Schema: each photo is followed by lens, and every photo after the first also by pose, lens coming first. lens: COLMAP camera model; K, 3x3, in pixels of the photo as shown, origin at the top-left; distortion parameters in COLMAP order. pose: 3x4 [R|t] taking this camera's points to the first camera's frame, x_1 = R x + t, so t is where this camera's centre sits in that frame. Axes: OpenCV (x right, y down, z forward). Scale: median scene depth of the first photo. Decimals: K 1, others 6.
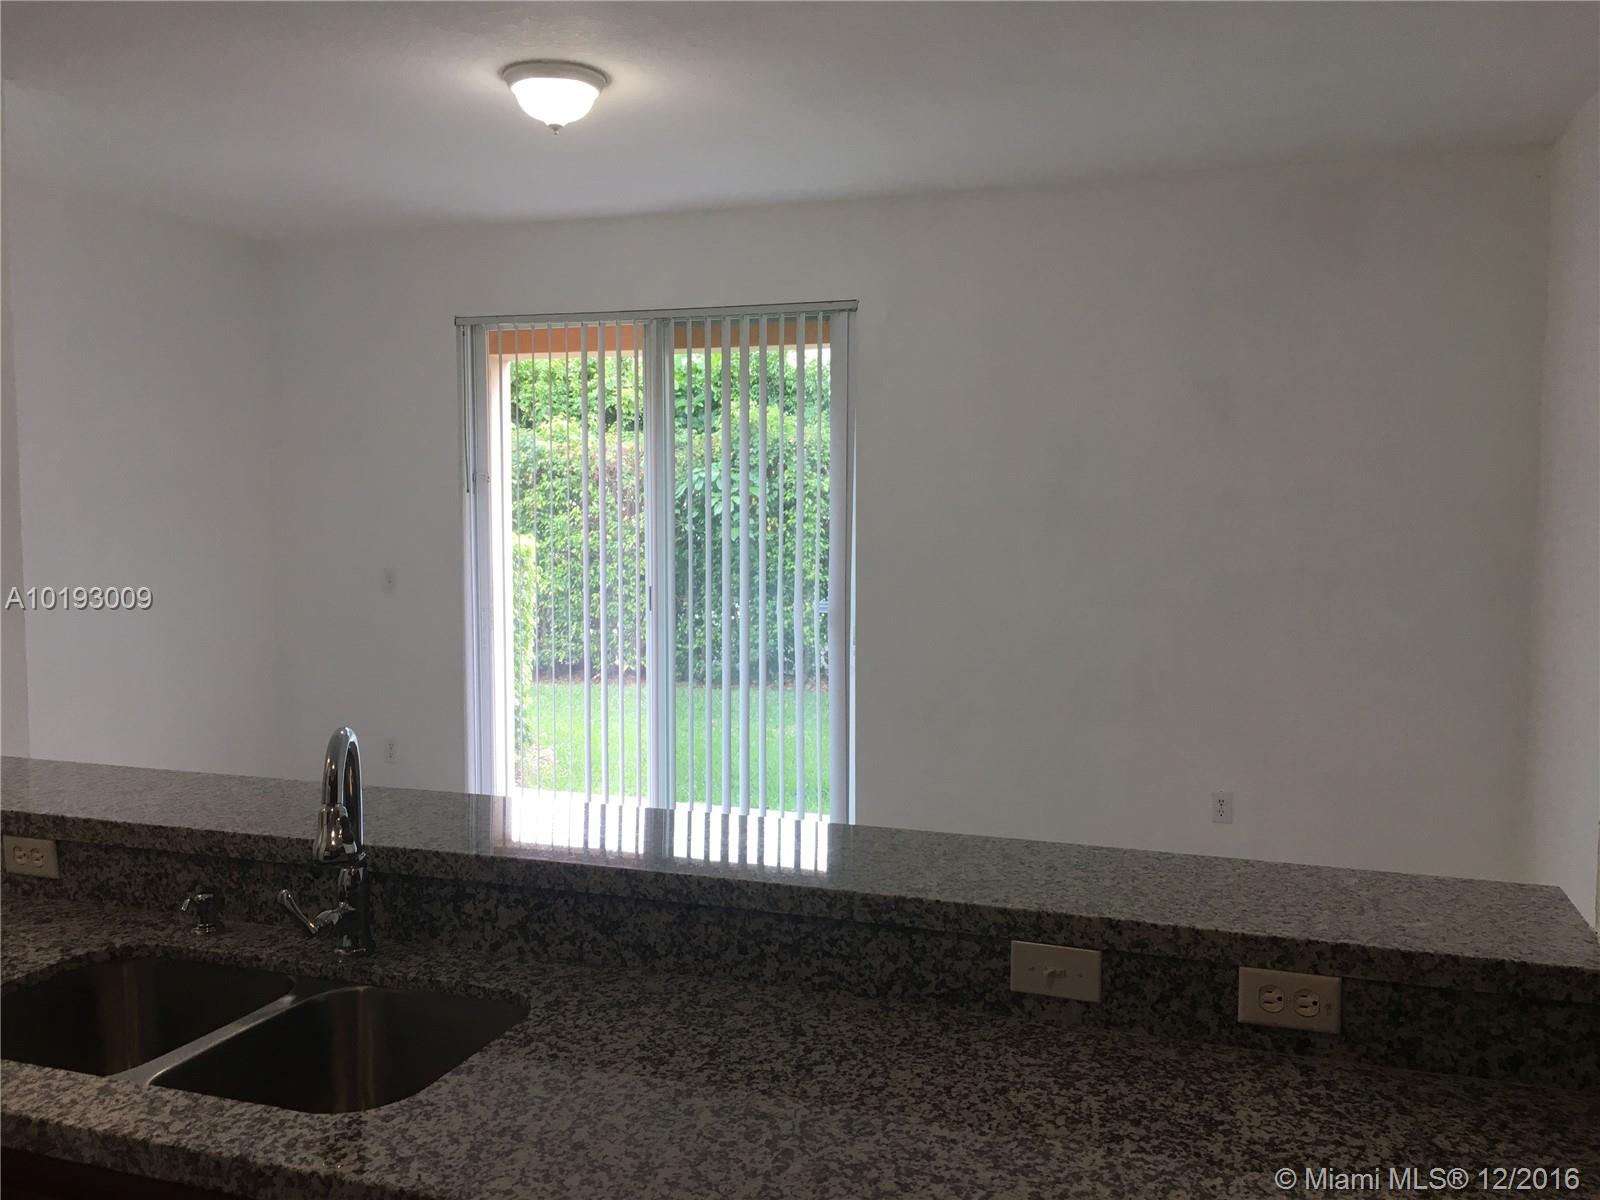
lens RADIAL K [[1372.3, 0, 800.4], [0, 1372.3, 598.4], [0, 0, 1]] dist [0.064145, -0.064190]
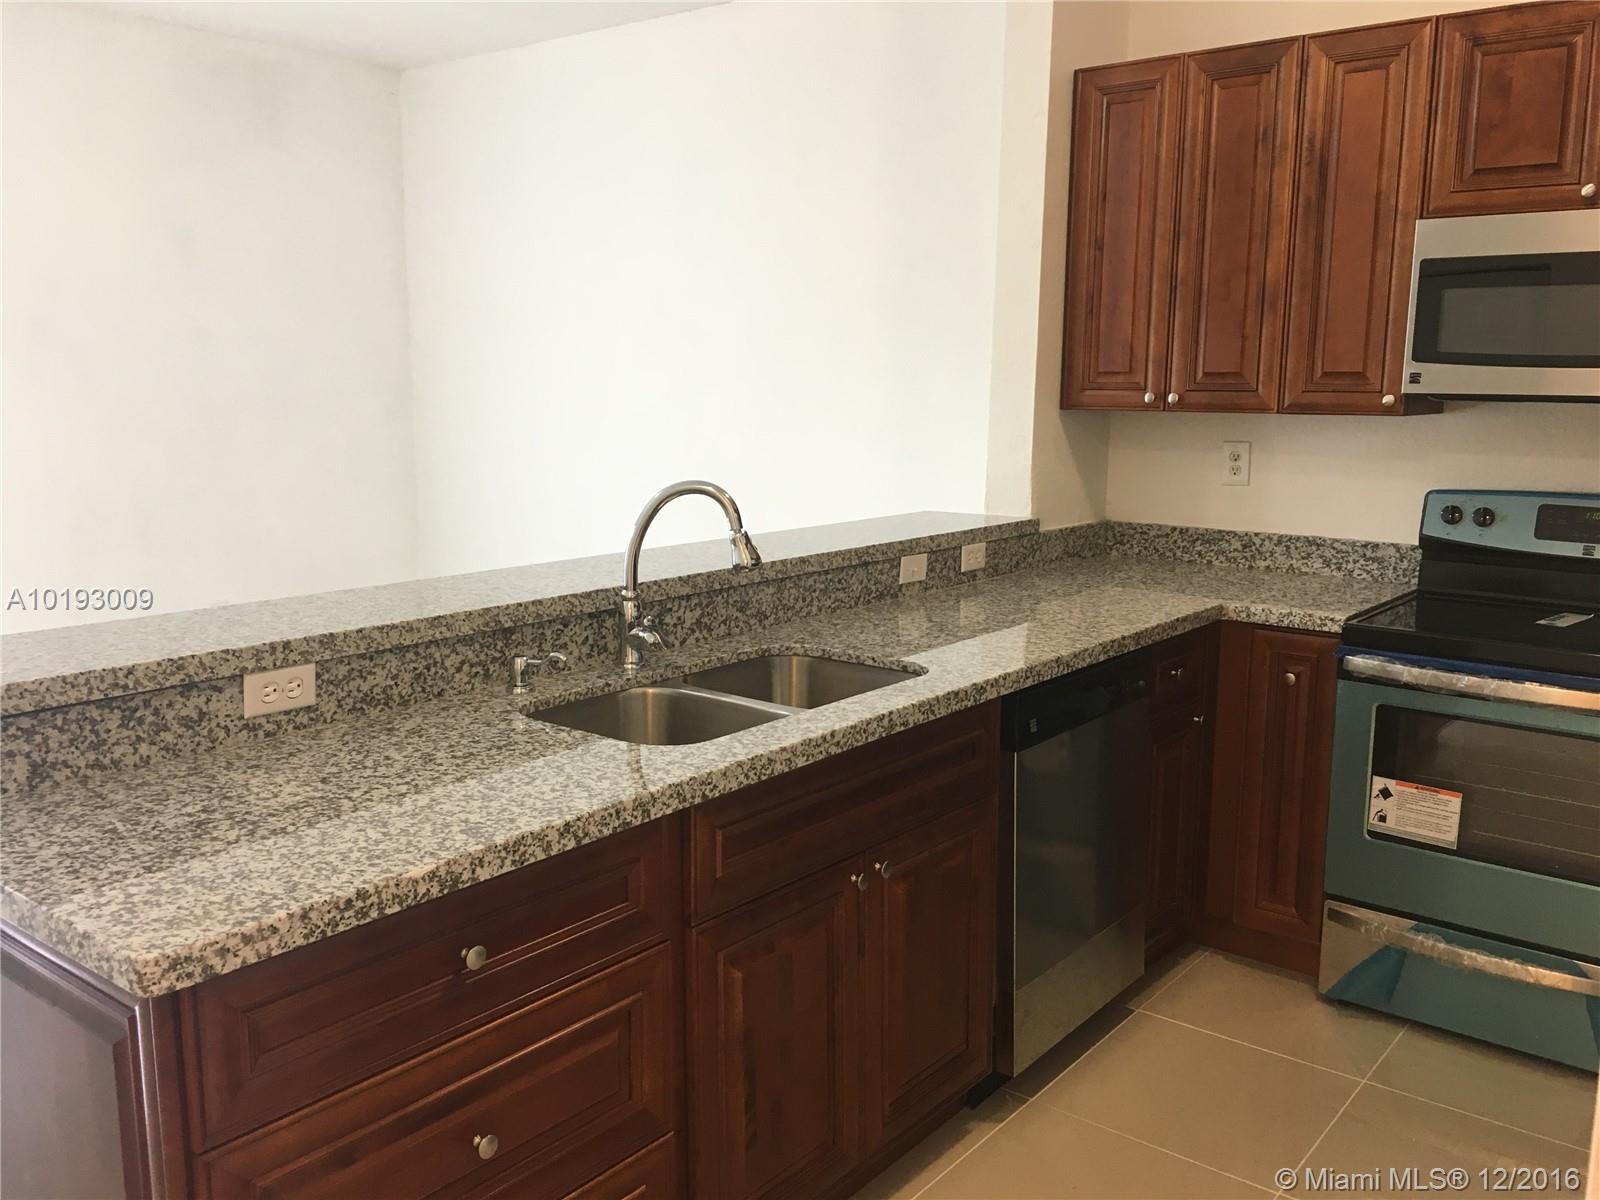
lens RADIAL K [[1372.3, 0, 800.8], [0, 1372.3, 606.5], [0, 0, 1]] dist [0.064145, -0.064190]
pose [[0.330942, -0.159876, 0.930009, -1.482980], [0.065435, 0.987059, 0.146398, 0.026736], [-0.941380, 0.012406, 0.337121, 0.444491]]
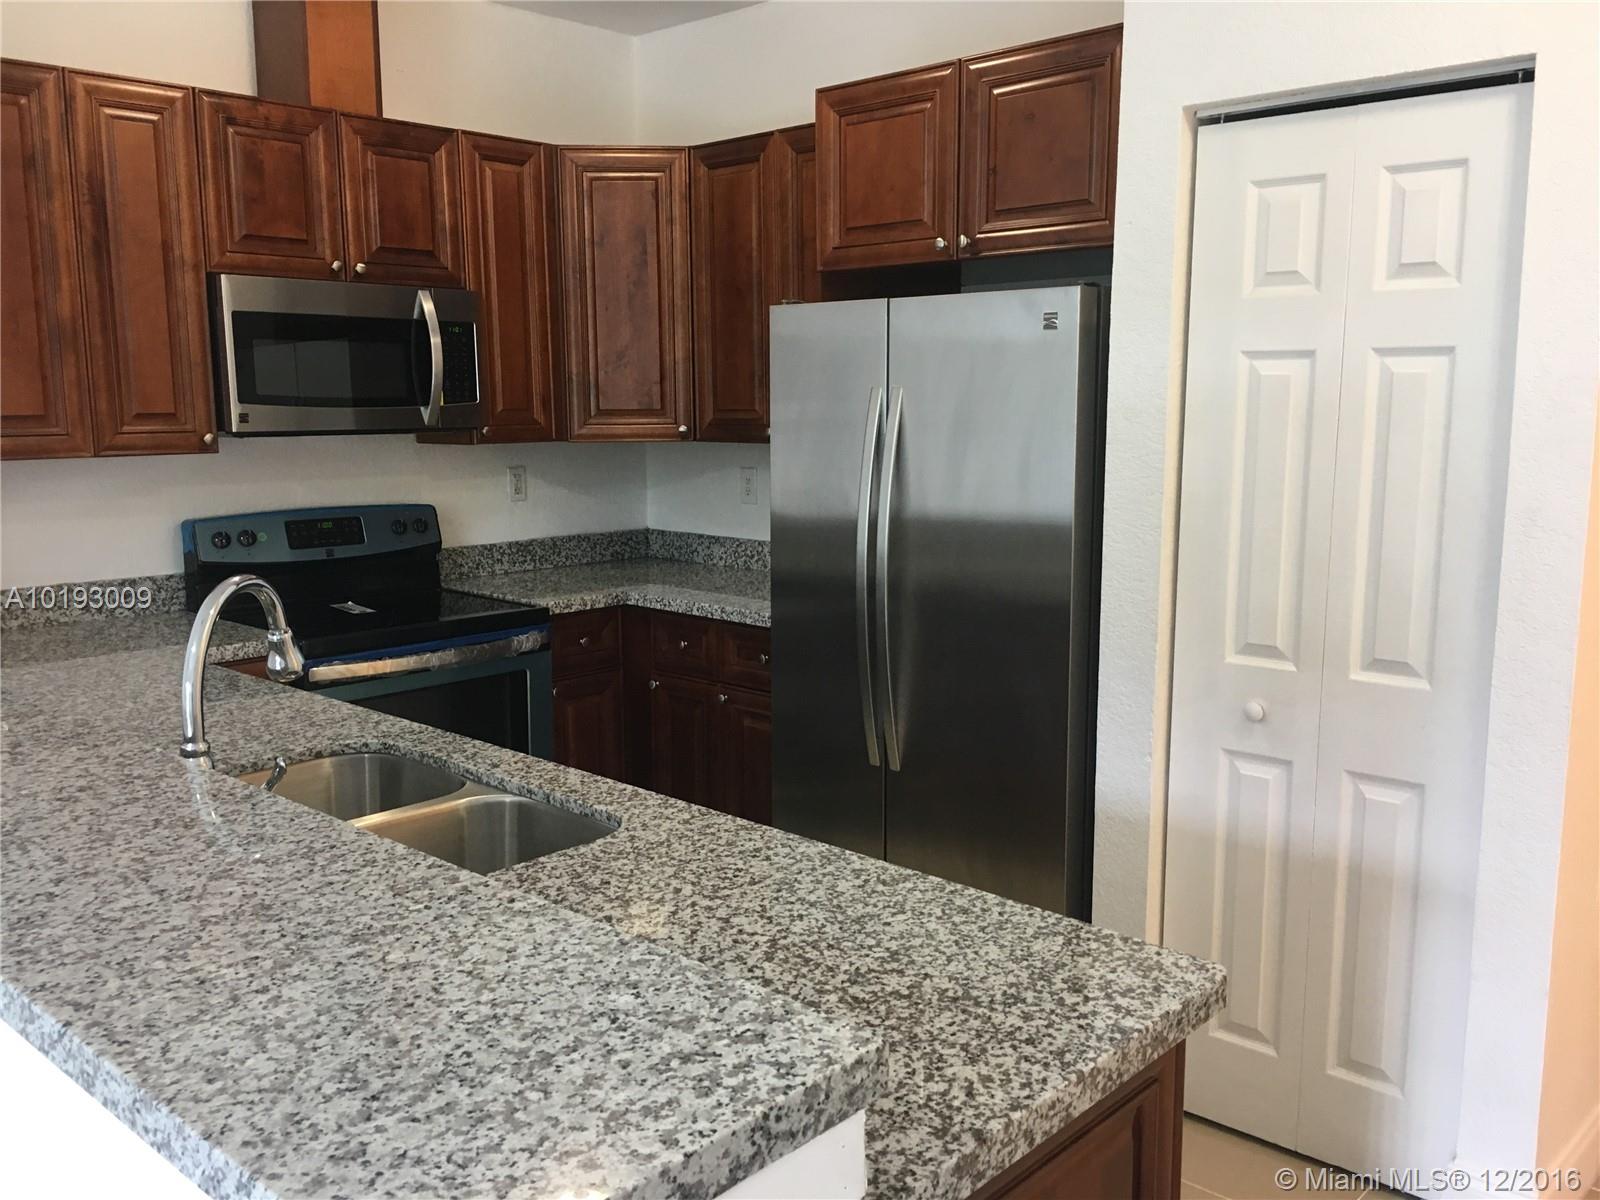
lens RADIAL K [[1372.3, 0, 799.1], [0, 1372.3, 596.2], [0, 0, 1]] dist [0.064145, -0.064190]
pose [[-0.919191, -0.054857, 0.389973, -1.056992], [0.034244, 0.975366, 0.217918, -0.093989], [-0.392320, 0.213662, -0.894669, 1.691331]]
